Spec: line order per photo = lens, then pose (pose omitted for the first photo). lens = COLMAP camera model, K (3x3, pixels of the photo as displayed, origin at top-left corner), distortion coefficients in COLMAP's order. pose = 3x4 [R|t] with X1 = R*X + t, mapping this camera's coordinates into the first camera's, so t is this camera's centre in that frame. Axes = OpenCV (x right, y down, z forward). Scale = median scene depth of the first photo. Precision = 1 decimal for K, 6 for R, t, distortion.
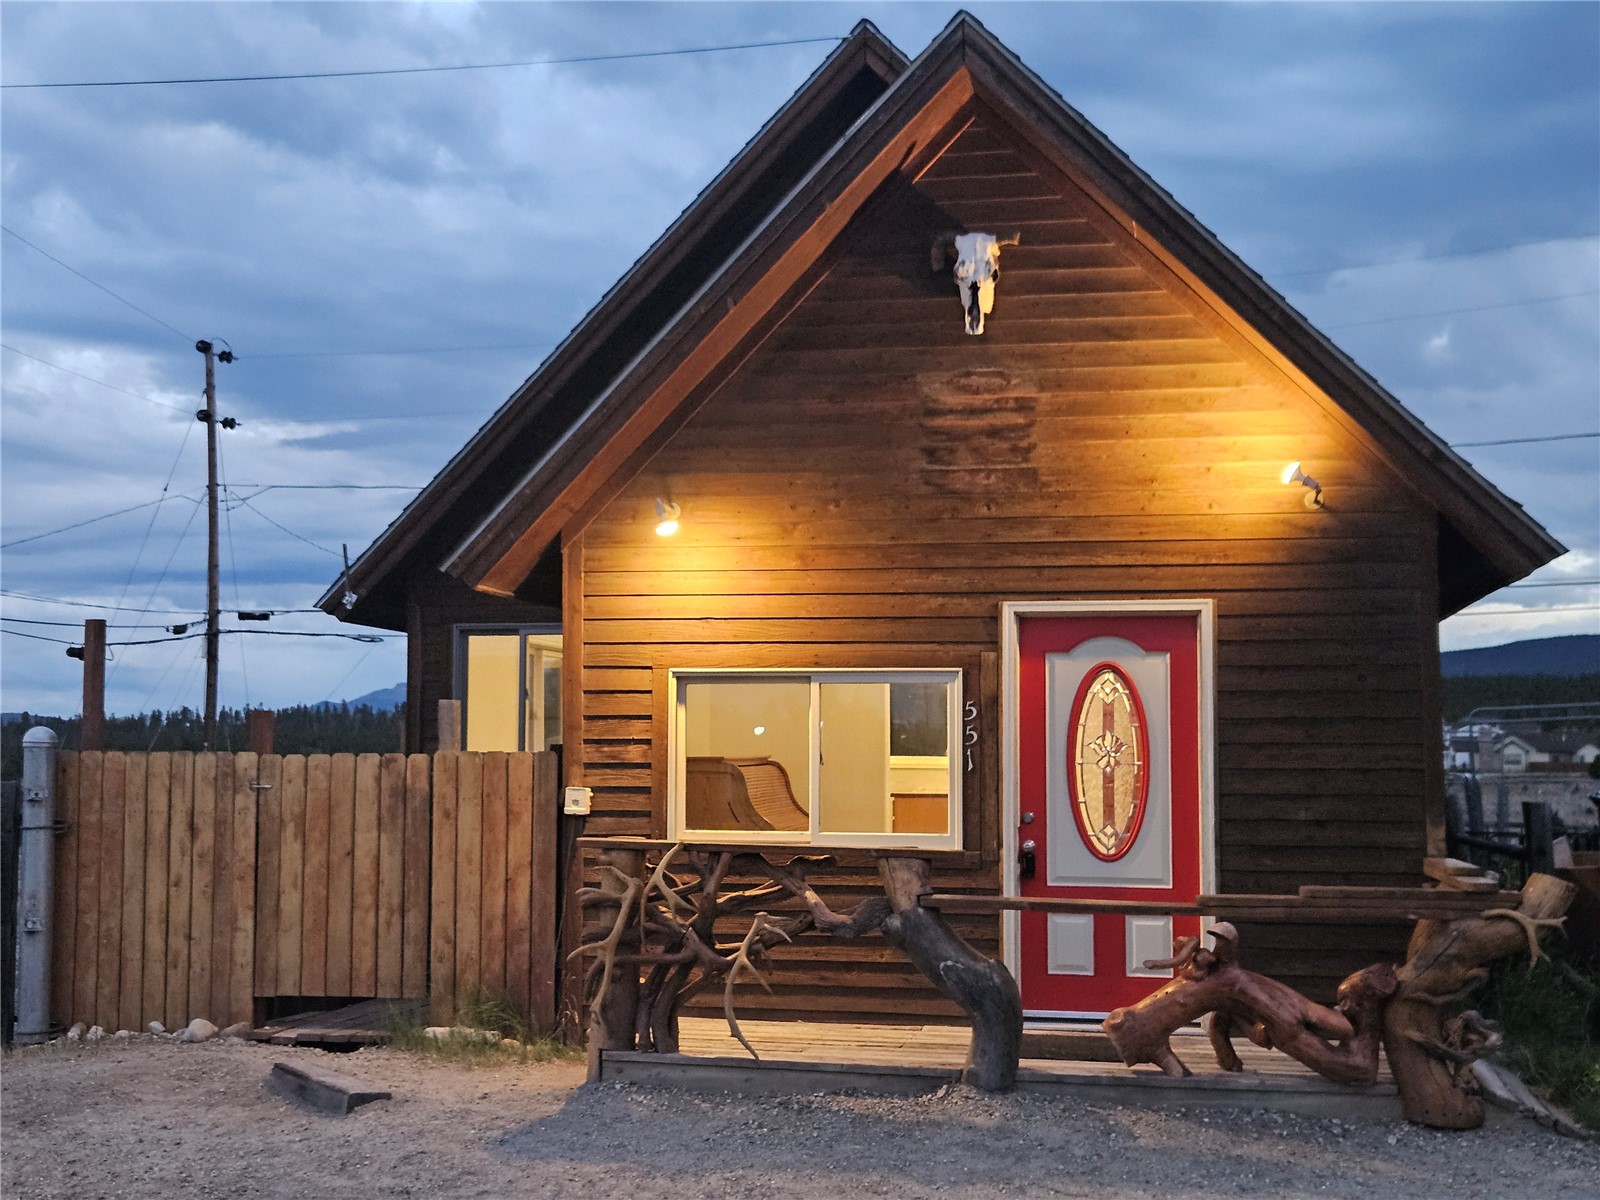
lens RADIAL K [[2167.6, 0, 755.8], [0, 2167.6, 605.8], [0, 0, 1]] dist [0.068658, 0.000000]
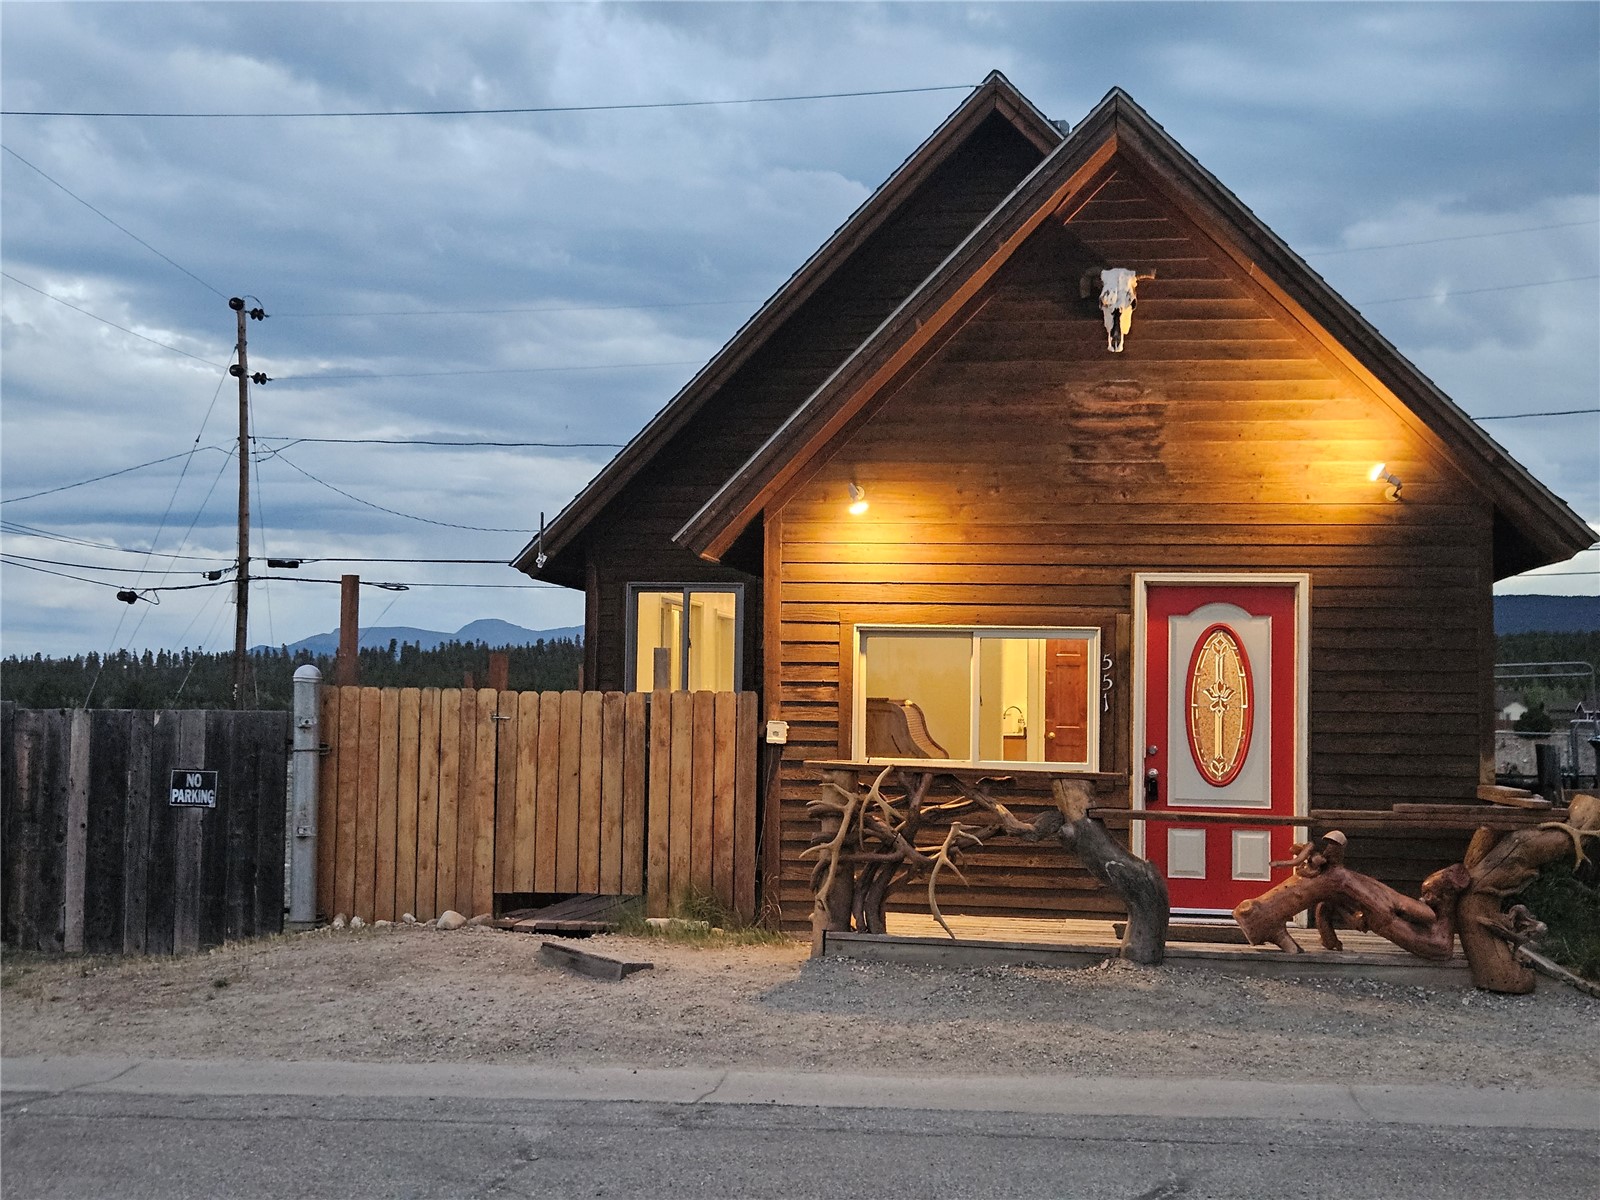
lens RADIAL K [[2167.6, 0, 771.5], [0, 2167.6, 601.1], [0, 0, 1]] dist [0.068658, 0.000000]
pose [[0.999247, 0.013603, 0.036336, -0.130208], [-0.014358, 0.999685, 0.020600, -0.007968], [-0.036044, -0.021106, 0.999127, -0.203902]]
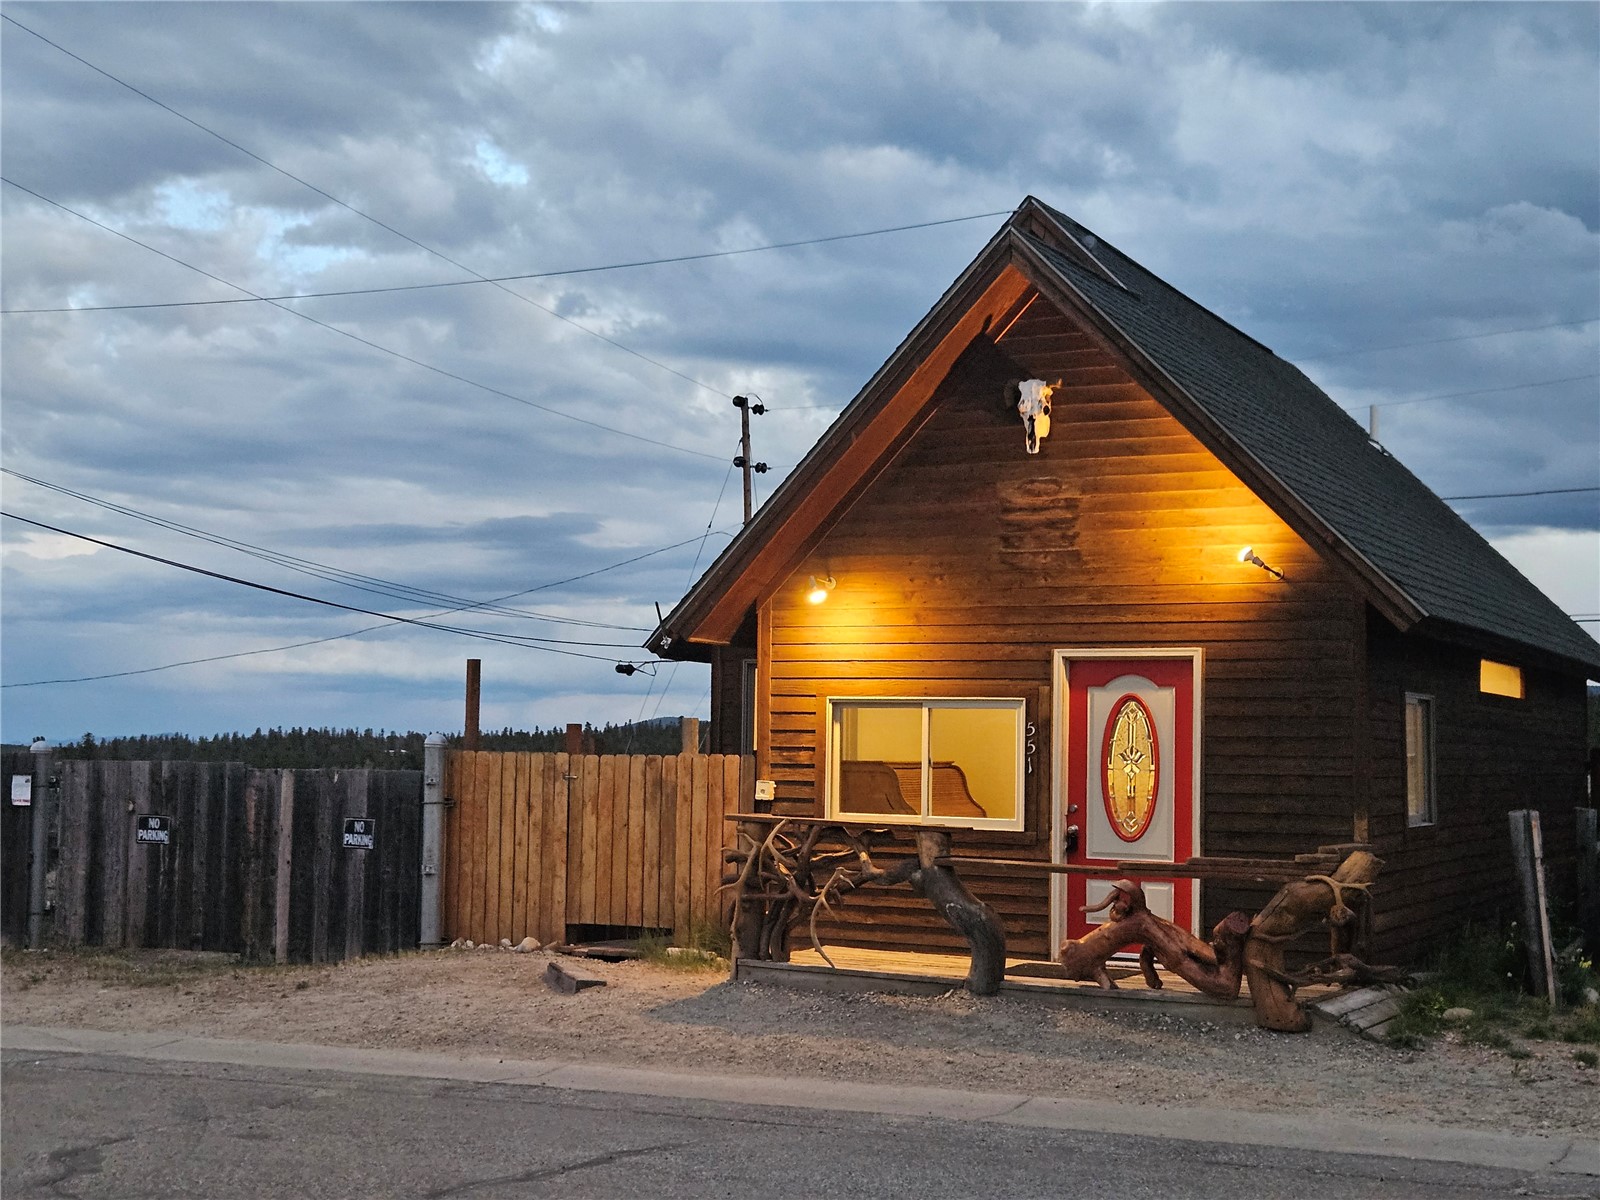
lens RADIAL K [[2167.6, 0, 746.5], [0, 2167.6, 604.7], [0, 0, 1]] dist [0.068658, 0.000000]
pose [[0.956345, -0.007980, -0.292131, 0.318585], [0.006762, 0.999964, -0.005180, -0.023378], [0.292162, 0.002979, 0.956364, -0.349466]]
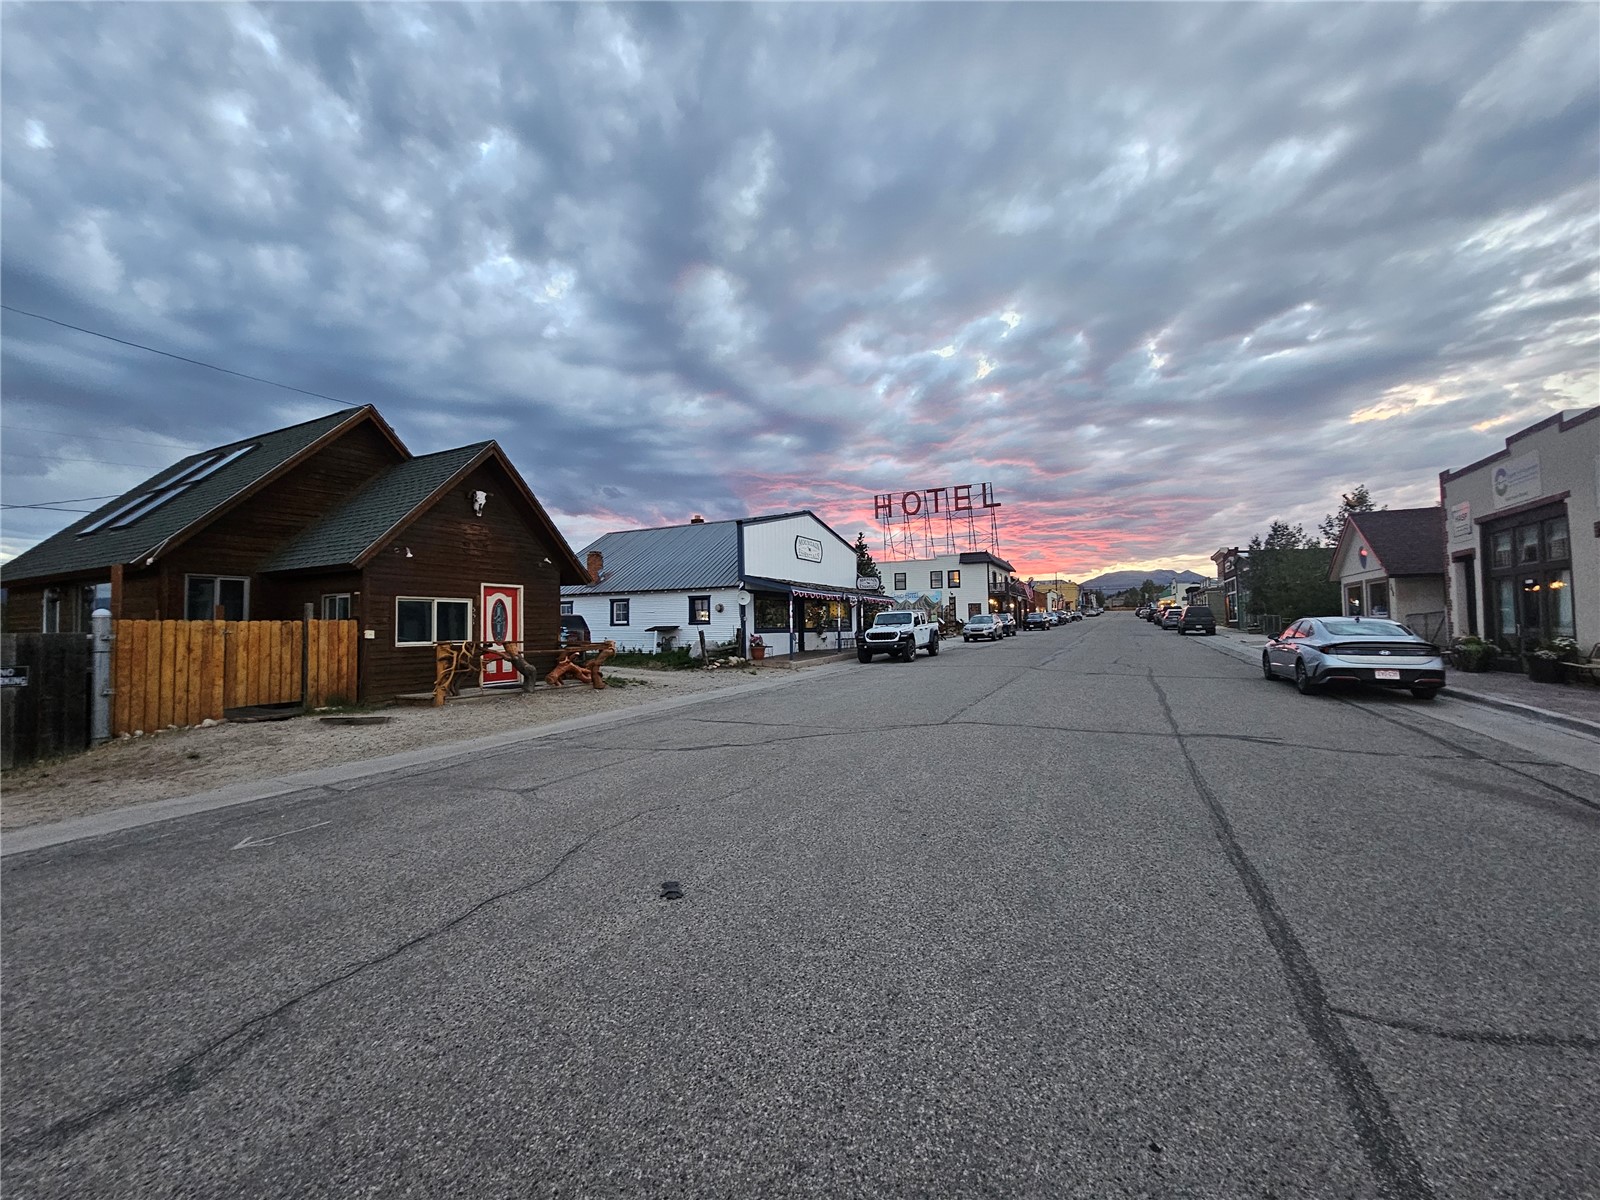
lens RADIAL K [[655.5, 0, 801.7], [0, 655.5, 597.6], [0, 0, 1]] dist [-0.000795, 0.001395]
pose [[0.264717, 0.035944, 0.963656, -0.882622], [-0.049587, 0.998490, -0.023621, 0.024136], [-0.963050, -0.041532, 0.266100, 0.092551]]
